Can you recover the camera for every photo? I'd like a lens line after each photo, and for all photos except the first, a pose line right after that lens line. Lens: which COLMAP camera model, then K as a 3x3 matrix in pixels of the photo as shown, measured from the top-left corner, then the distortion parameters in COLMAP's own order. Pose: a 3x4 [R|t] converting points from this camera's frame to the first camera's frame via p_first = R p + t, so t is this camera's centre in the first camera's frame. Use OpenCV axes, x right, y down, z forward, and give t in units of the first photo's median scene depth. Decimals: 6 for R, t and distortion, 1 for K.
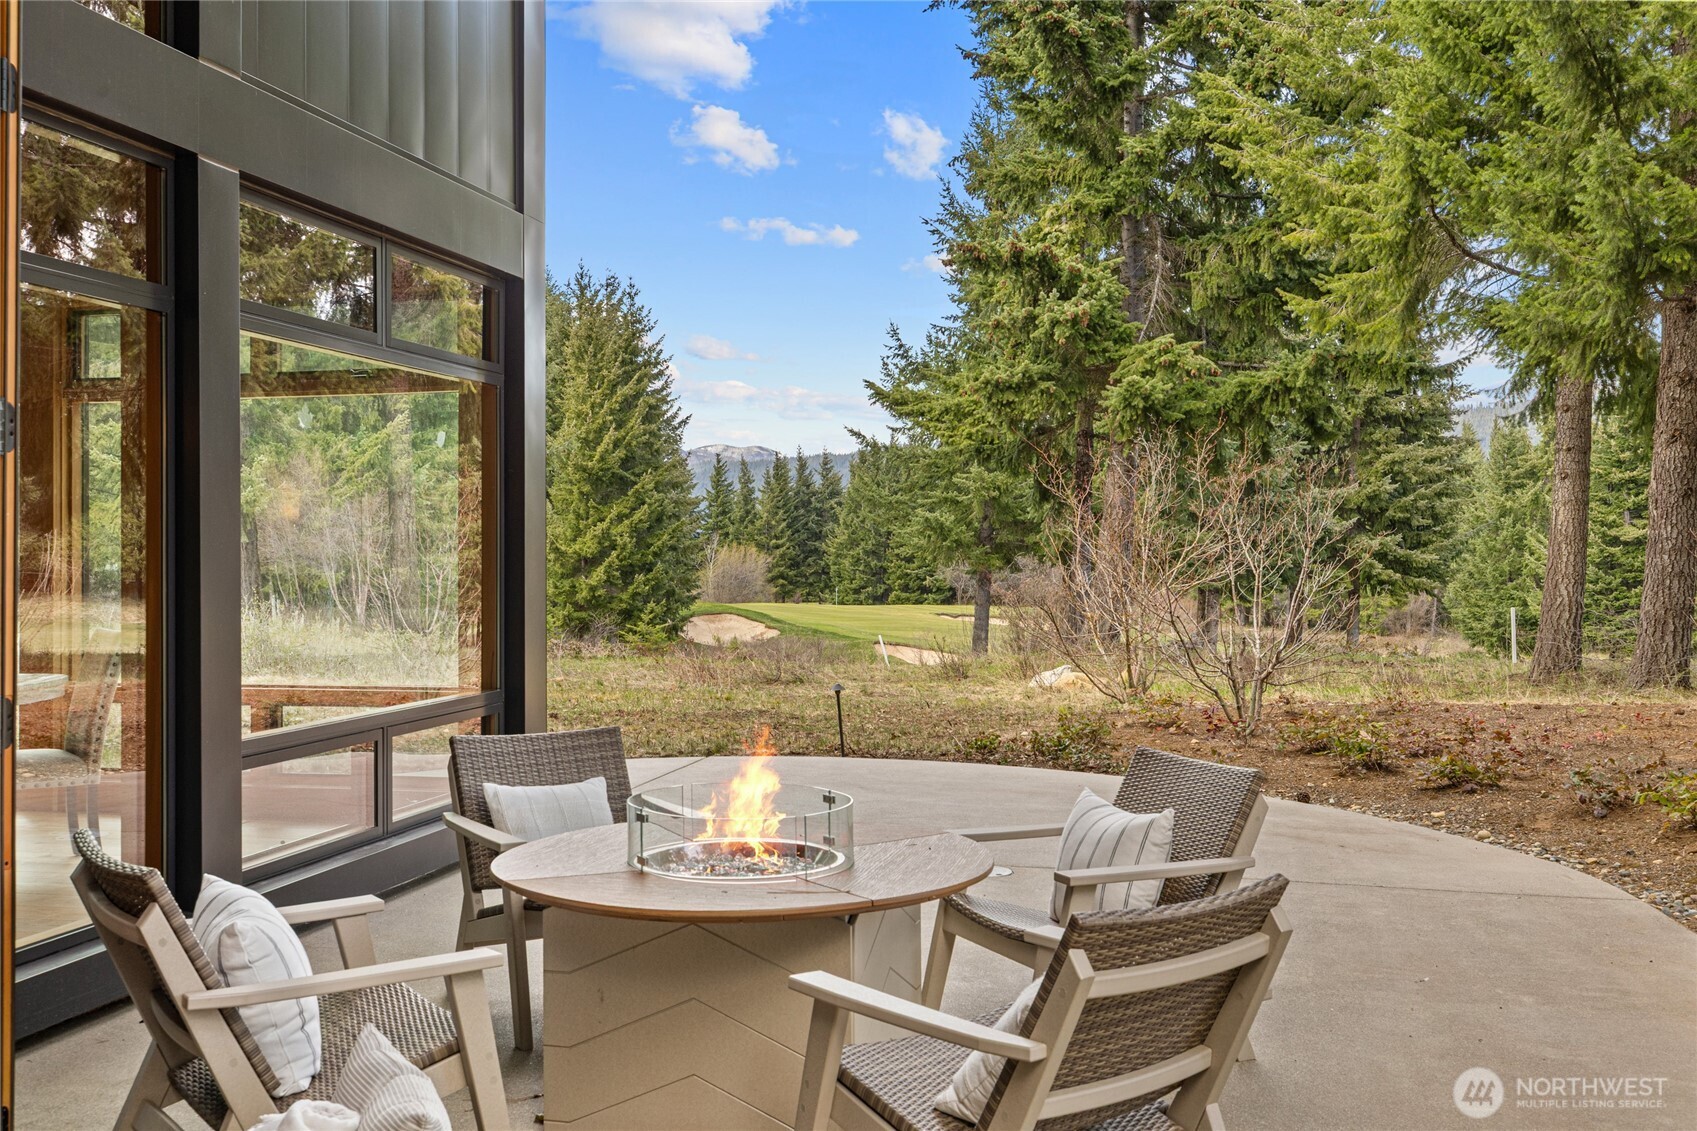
lens RADIAL K [[1671.7, 0, 831.1], [0, 1671.7, 540.4], [0, 0, 1]] dist [0.010223, 0.000000]
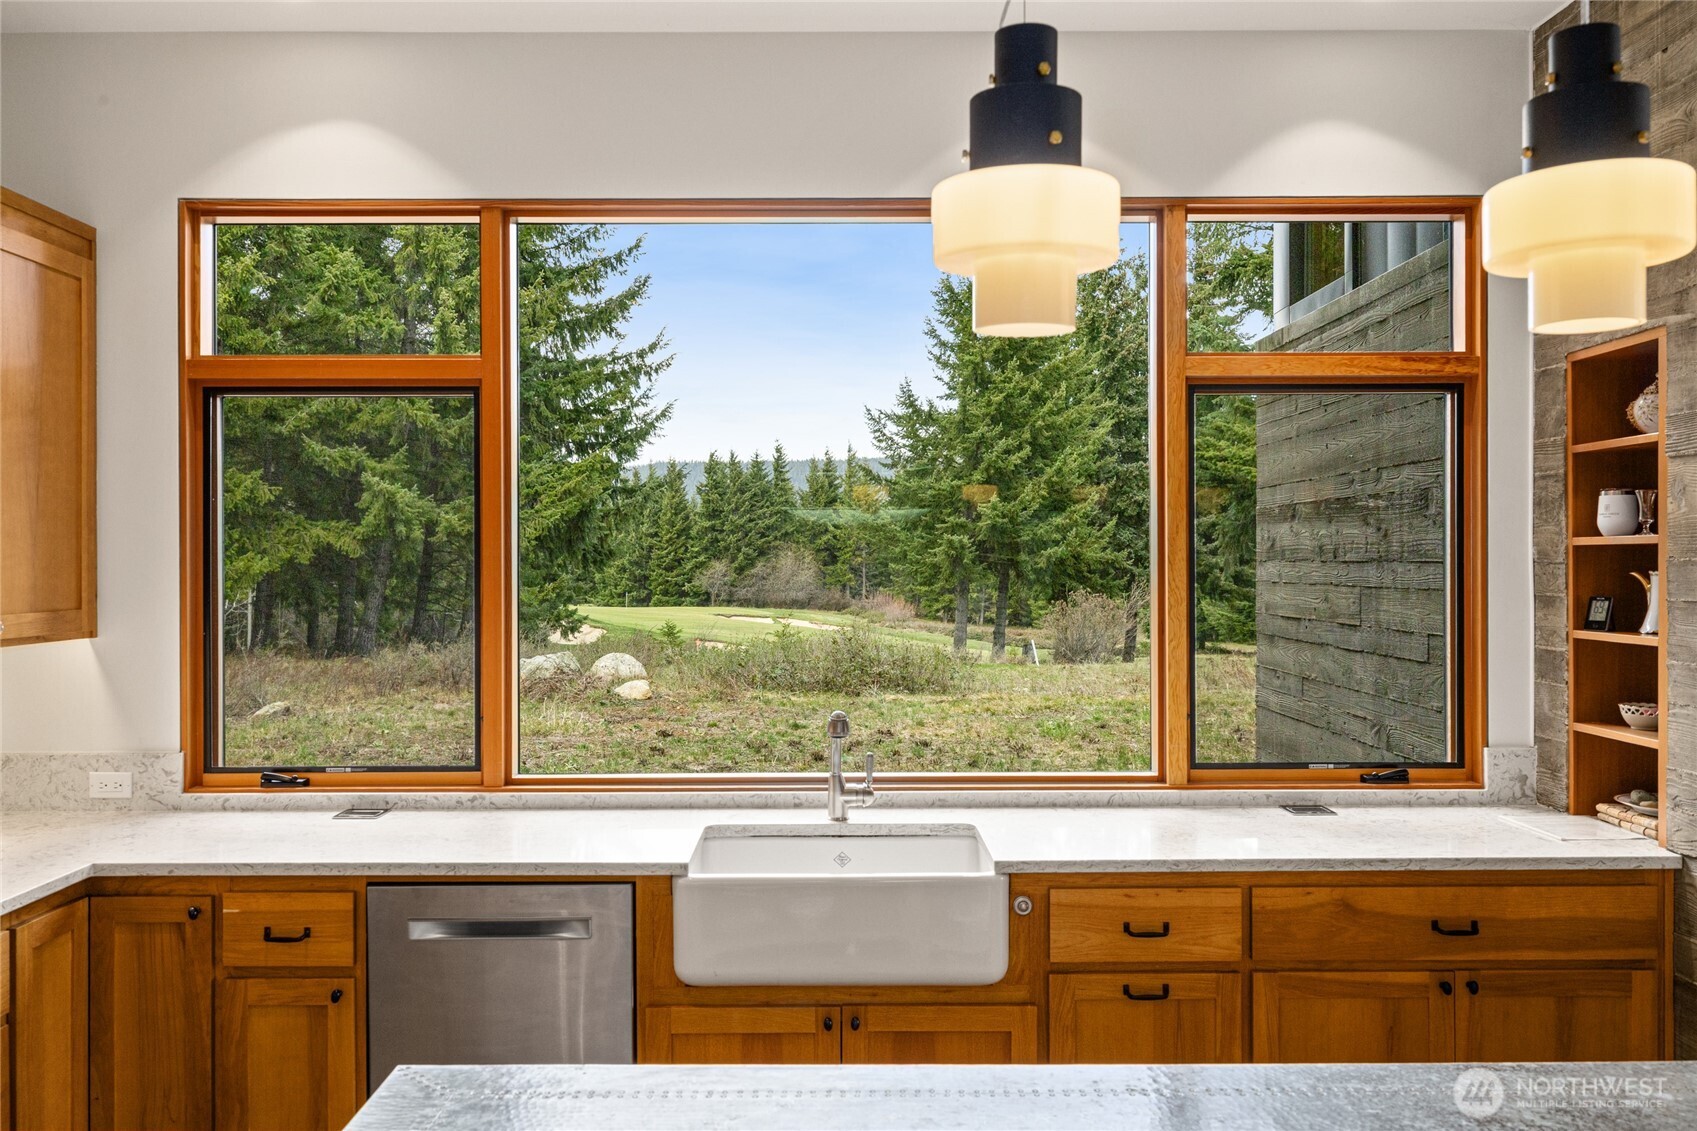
lens RADIAL K [[1356.9, 0, 855.1], [0, 1356.9, 570.9], [0, 0, 1]] dist [0.005514, -0.000313]
pose [[0.969008, 0.002135, 0.247020, -0.140892], [-0.005601, 0.999895, 0.013331, -0.002145], [-0.246966, -0.014301, 0.968919, 0.038020]]
